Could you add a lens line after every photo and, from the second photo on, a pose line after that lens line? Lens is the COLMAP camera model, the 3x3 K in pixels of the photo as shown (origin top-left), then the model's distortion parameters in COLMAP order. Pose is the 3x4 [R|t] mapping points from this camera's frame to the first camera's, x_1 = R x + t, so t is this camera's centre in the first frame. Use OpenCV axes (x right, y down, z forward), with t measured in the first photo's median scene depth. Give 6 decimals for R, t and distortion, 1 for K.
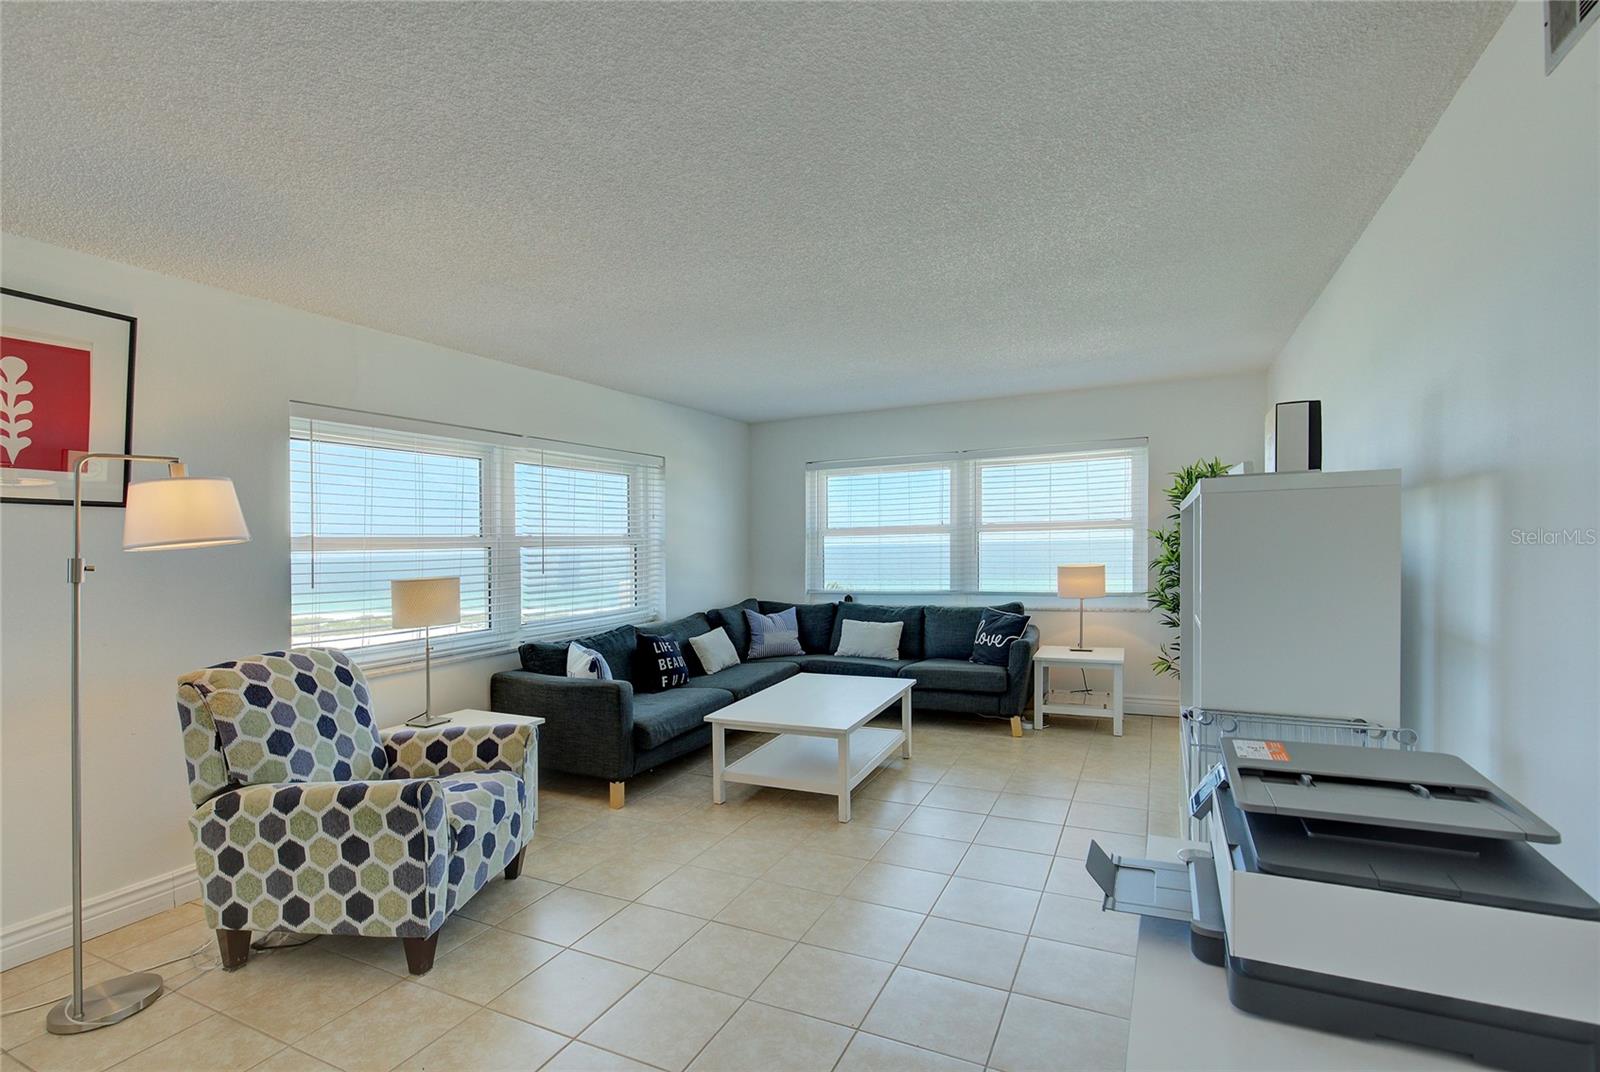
lens RADIAL K [[726.2, 0, 797.3], [0, 726.2, 554.1], [0, 0, 1]] dist [-0.002183, 0.000066]
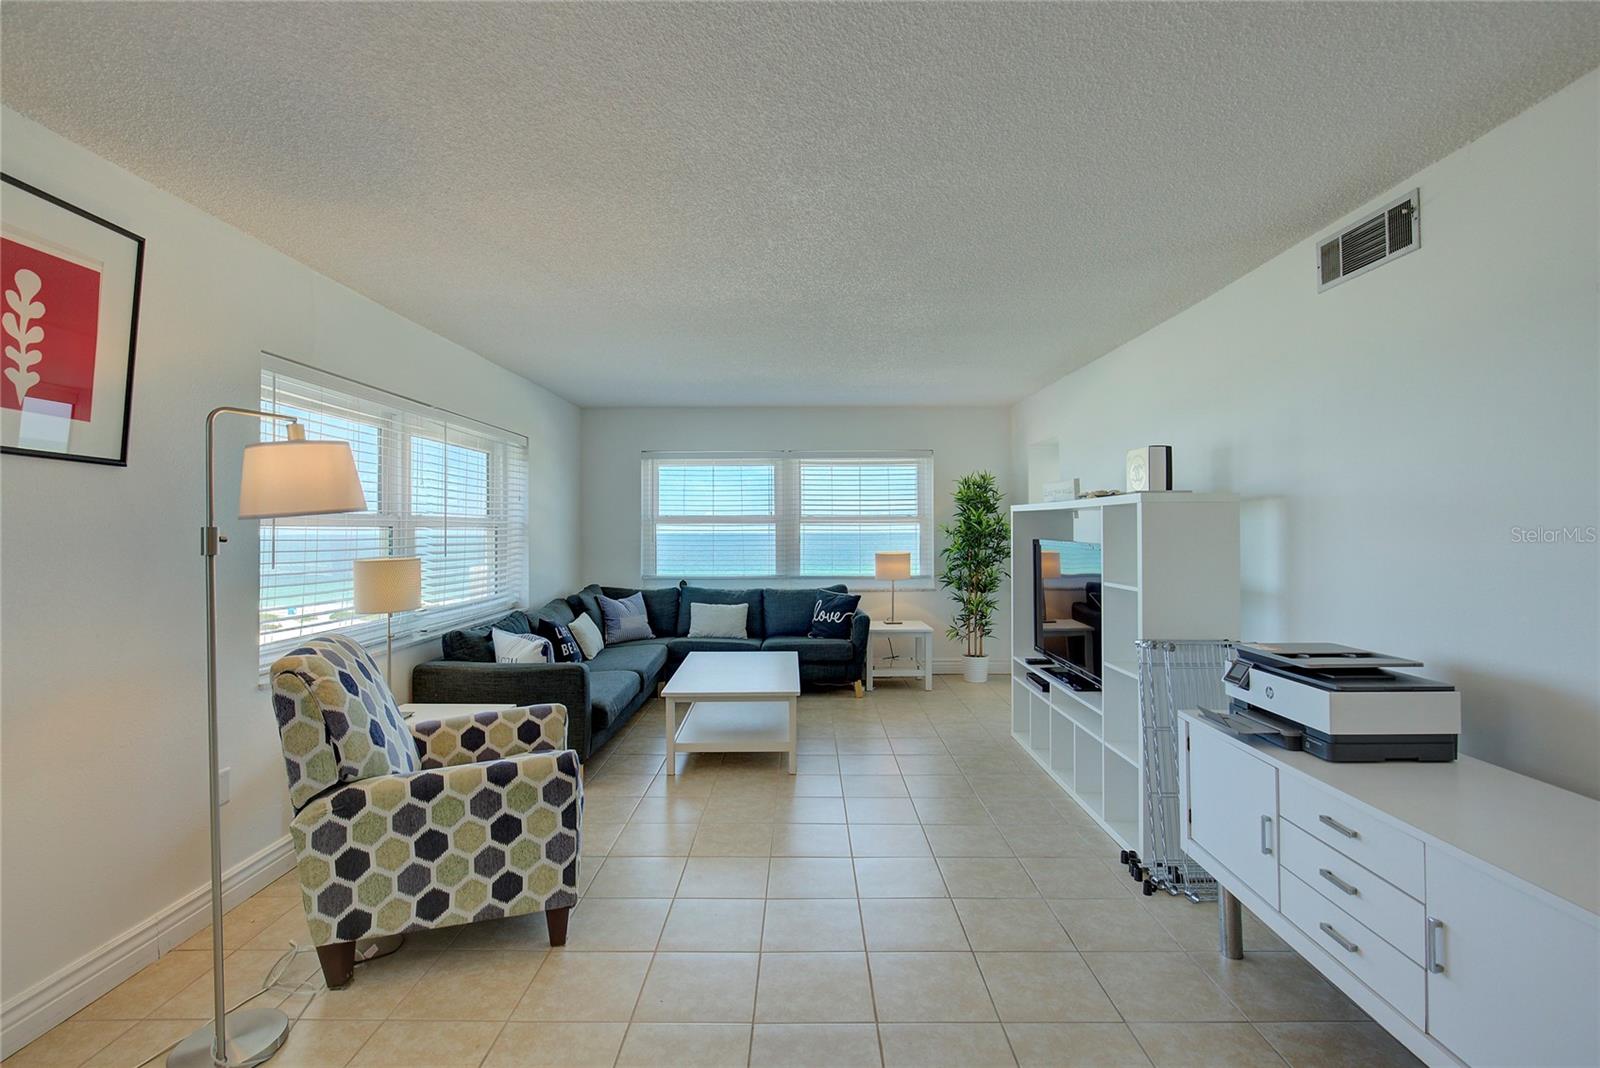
lens RADIAL K [[729.8, 0, 810.8], [0, 729.8, 528.0], [0, 0, 1]] dist [0.000038, -0.000014]
pose [[0.900416, 0.021104, 0.434517, -0.327840], [-0.010677, 0.999594, -0.026424, 0.010044], [-0.434899, 0.019153, 0.900276, -0.040092]]
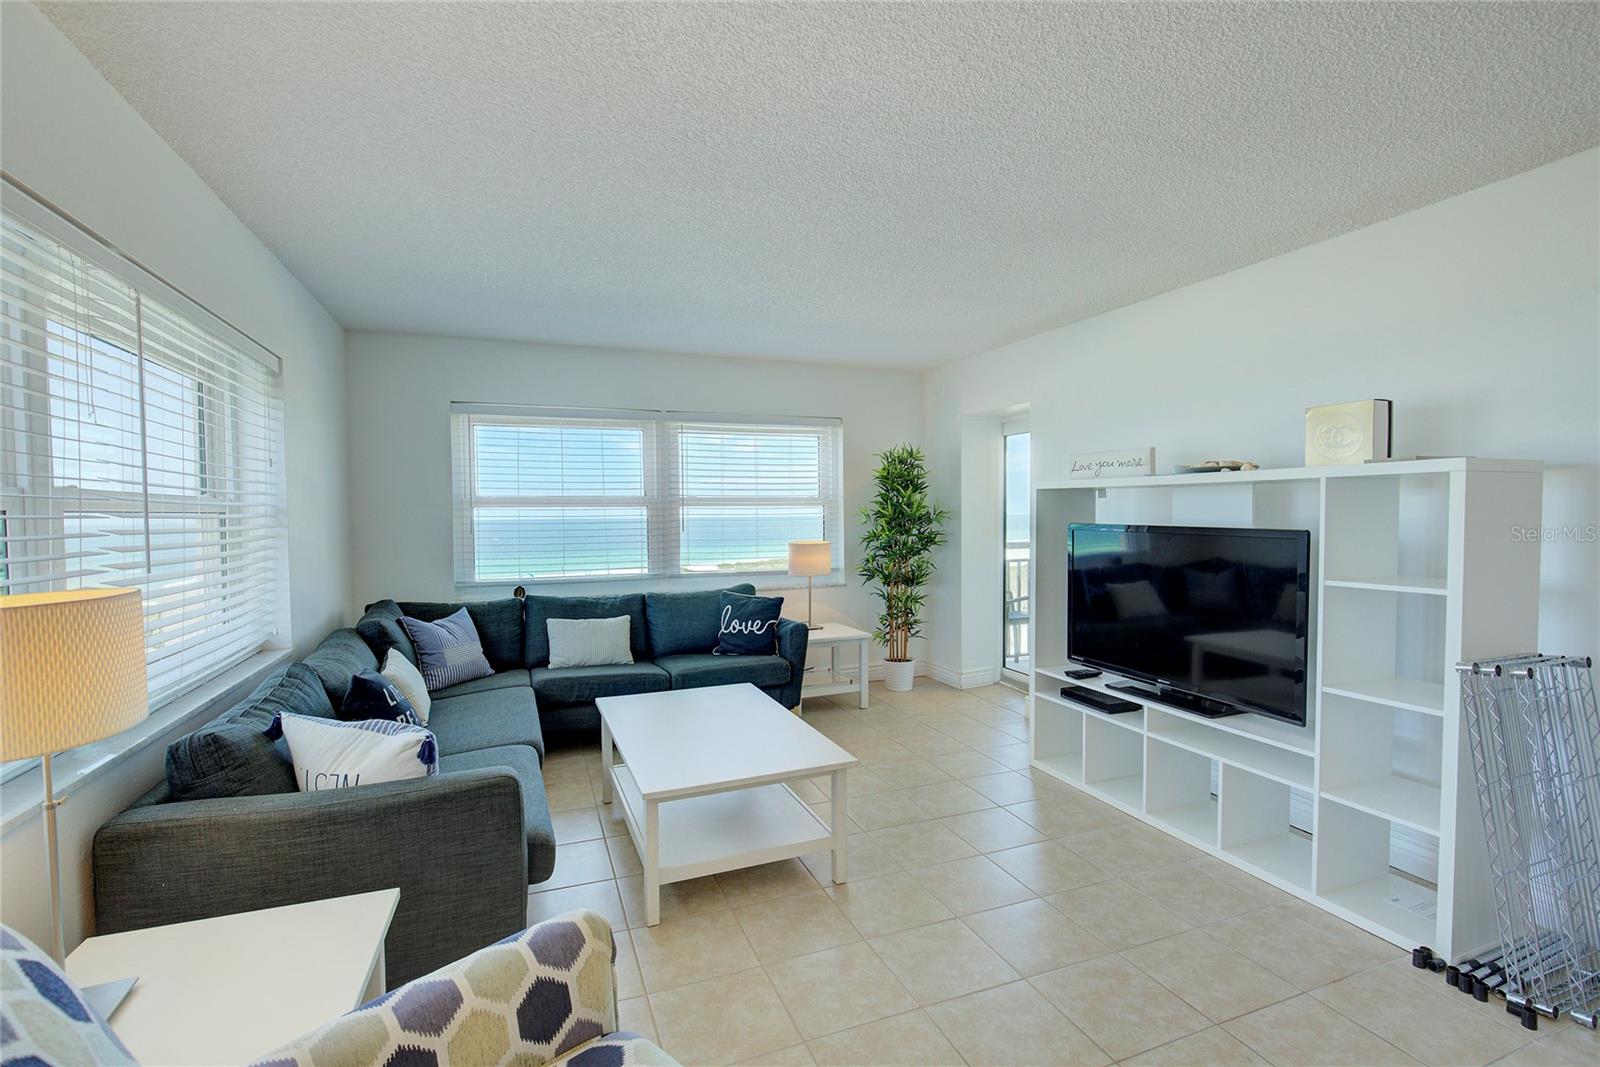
lens RADIAL K [[737.9, 0, 856.4], [0, 737.9, 531.8], [0, 0, 1]] dist [-0.001557, -0.000154]
pose [[0.669612, -0.002402, 0.742707, -0.384545], [0.005171, 0.999986, -0.001429, 0.004423], [-0.742693, 0.004798, 0.669615, 0.352334]]
